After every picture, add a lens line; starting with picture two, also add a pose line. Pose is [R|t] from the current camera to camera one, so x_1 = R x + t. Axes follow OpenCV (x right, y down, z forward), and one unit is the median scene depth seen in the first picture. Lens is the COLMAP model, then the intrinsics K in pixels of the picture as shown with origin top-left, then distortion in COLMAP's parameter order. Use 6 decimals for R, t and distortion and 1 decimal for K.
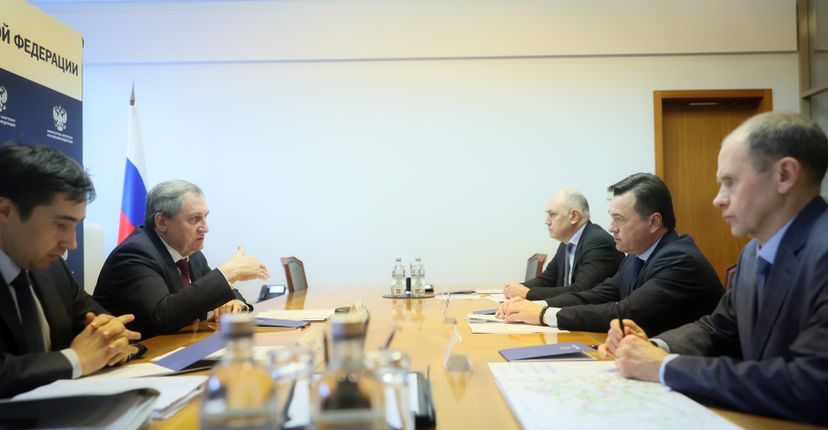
lens RADIAL K [[673.2, 0, 415.1], [0, 673.2, 220.3], [0, 0, 1]] dist [0.001402, 0.016757]
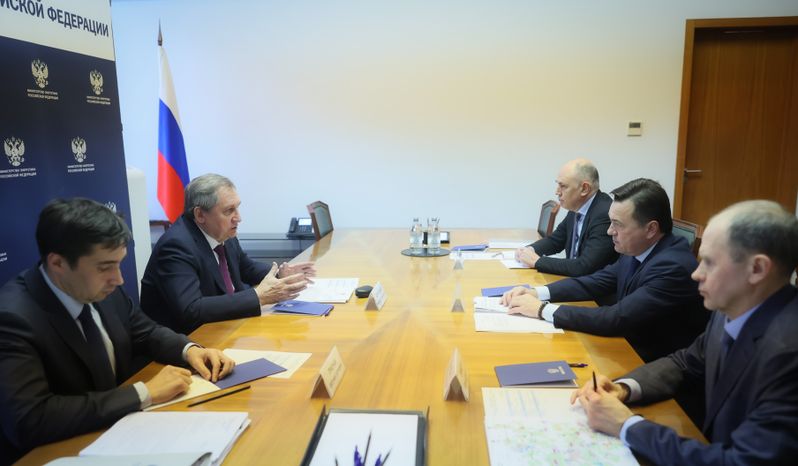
lens RADIAL K [[662.8, 0, 391.6], [0, 662.8, 237.8], [0, 0, 1]] dist [0.043334, 0.006247]
pose [[0.997235, 0.013088, -0.073157, 0.020159], [0.001702, 0.980091, 0.198543, -0.174497], [0.074299, -0.198118, 0.977358, -0.057076]]
